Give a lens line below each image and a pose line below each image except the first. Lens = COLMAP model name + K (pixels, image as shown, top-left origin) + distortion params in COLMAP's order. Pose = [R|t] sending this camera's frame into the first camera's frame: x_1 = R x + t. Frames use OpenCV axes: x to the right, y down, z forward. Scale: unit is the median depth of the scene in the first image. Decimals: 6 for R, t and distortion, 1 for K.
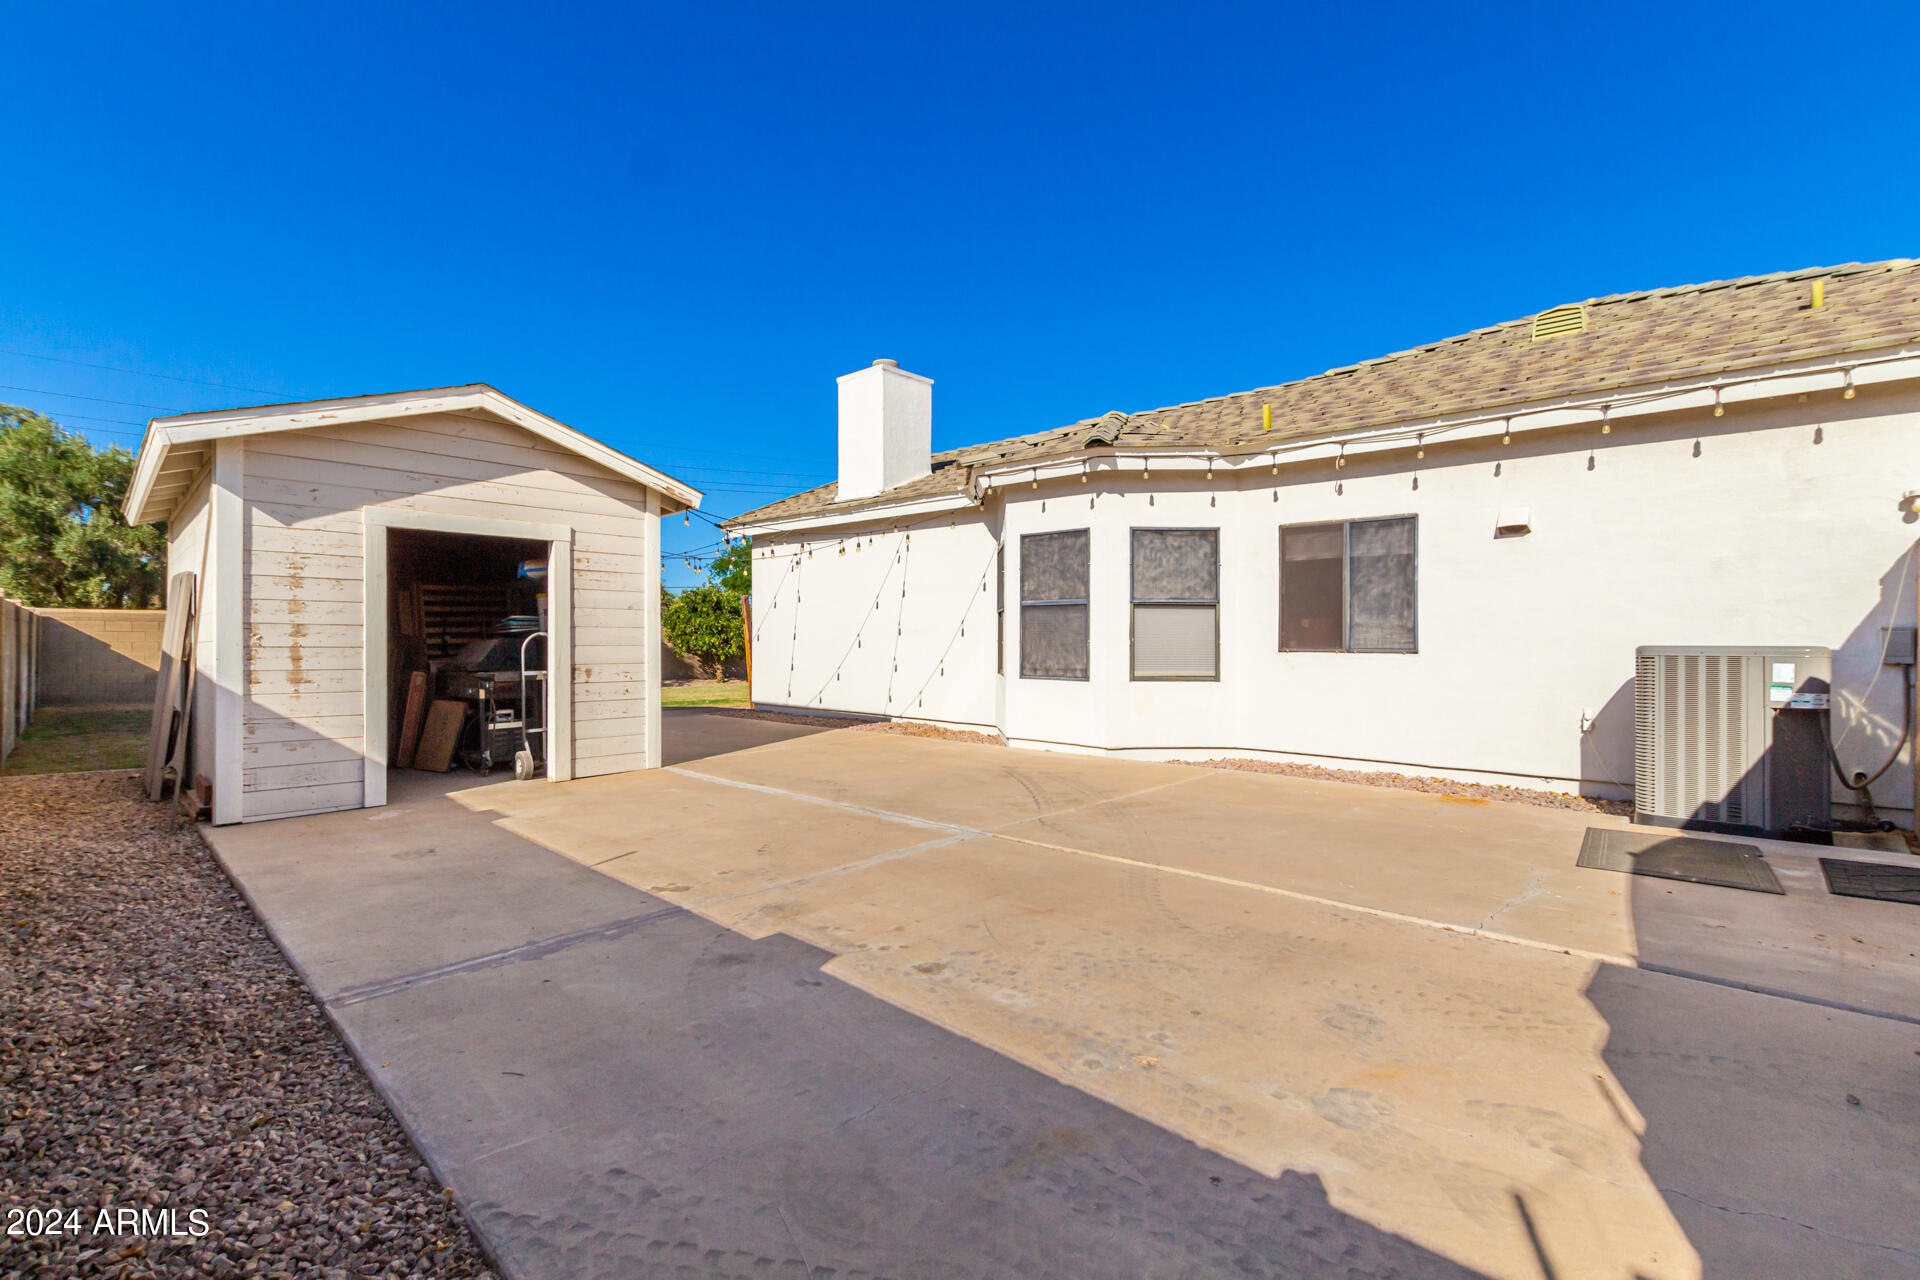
lens RADIAL K [[882.0, 0, 951.5], [0, 882.0, 639.6], [0, 0, 1]] dist [-0.001488, -0.000594]
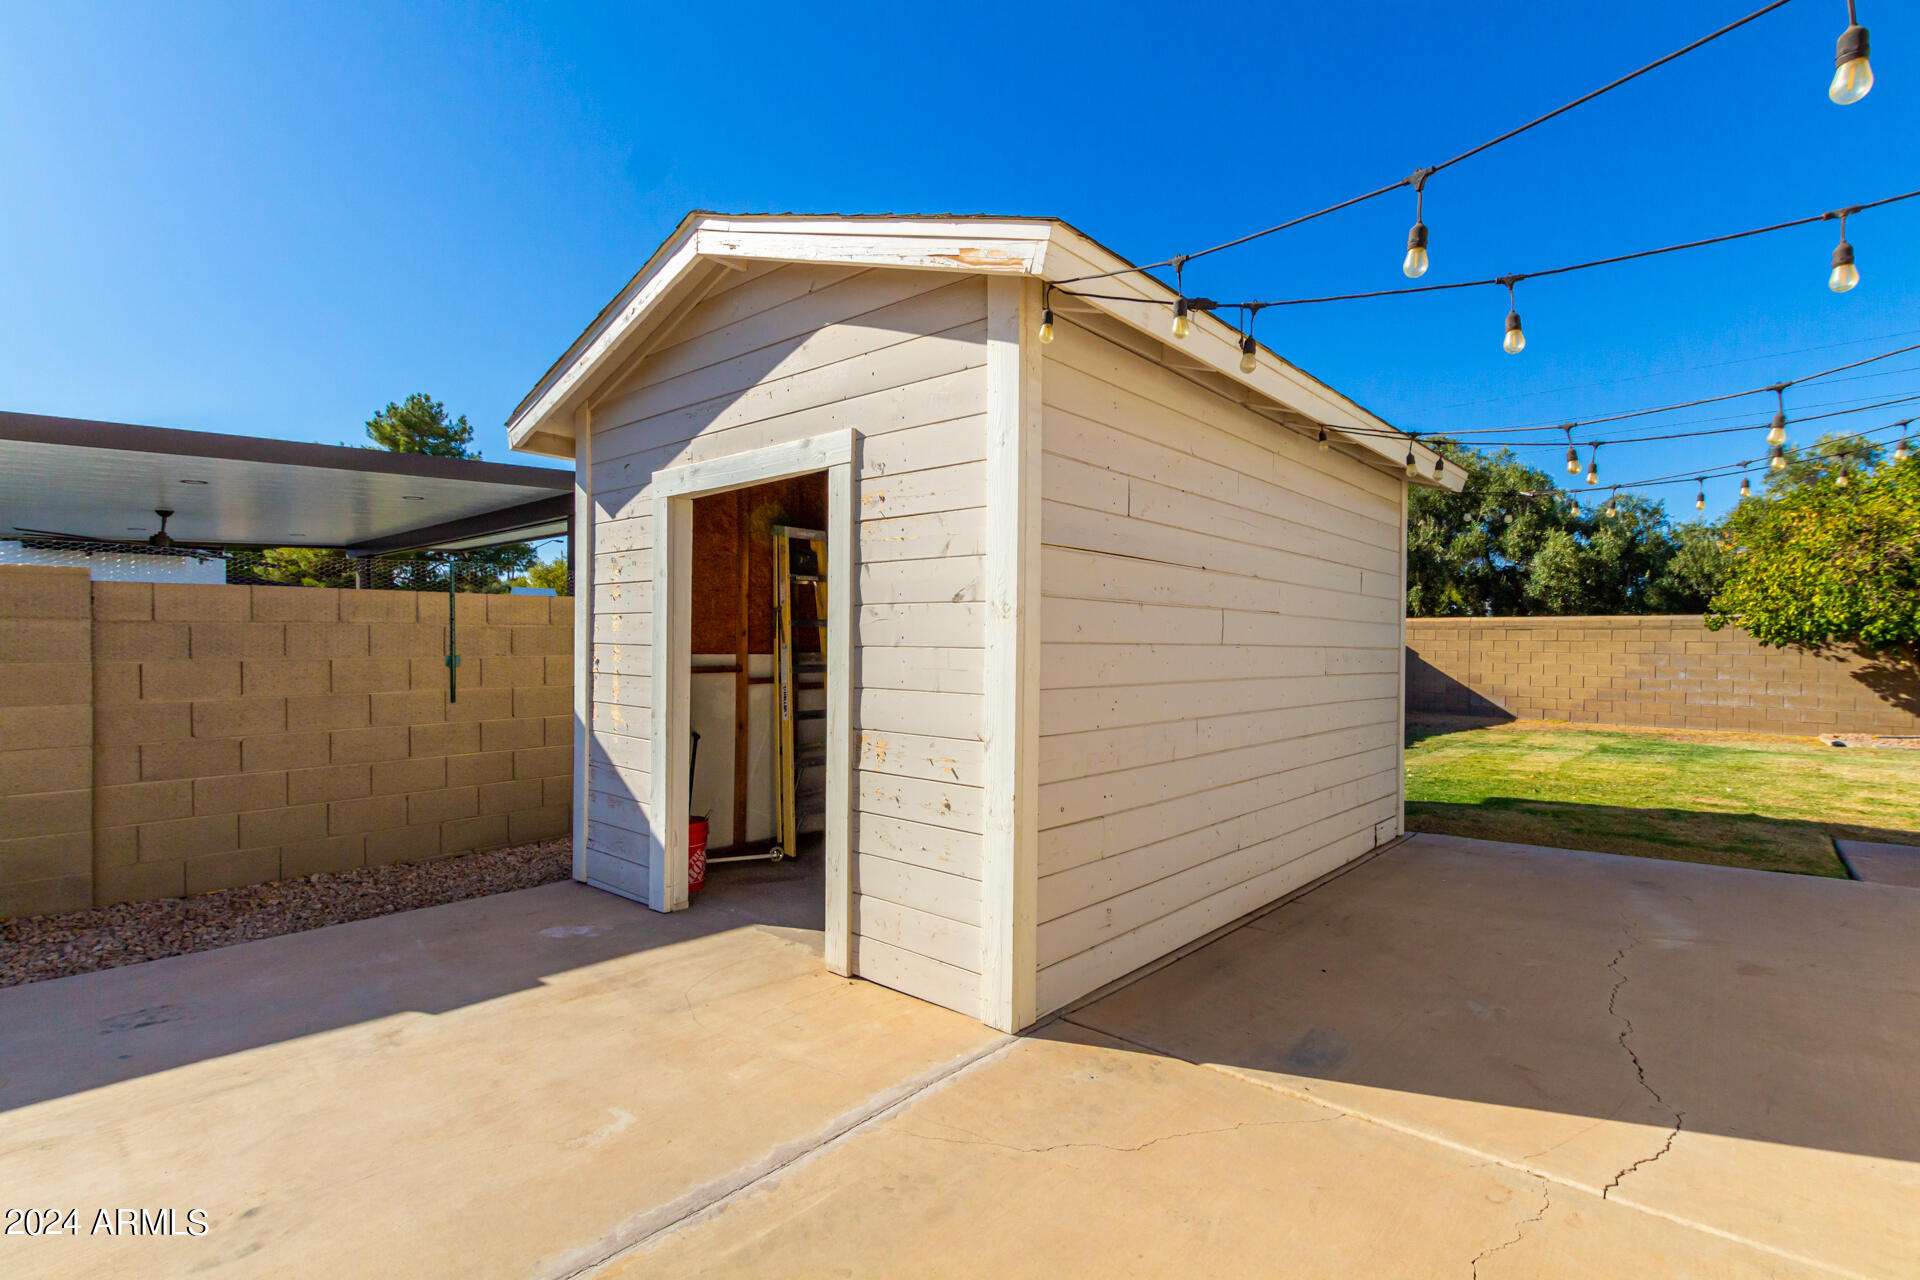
lens RADIAL K [[882.0, 0, 959.8], [0, 882.0, 640.9], [0, 0, 1]] dist [-0.001488, -0.000594]
pose [[0.057232, 0.001161, -0.998360, 0.013410], [-0.002469, 0.999996, 0.001021, -0.007270], [0.998358, 0.002407, 0.057235, 0.421002]]
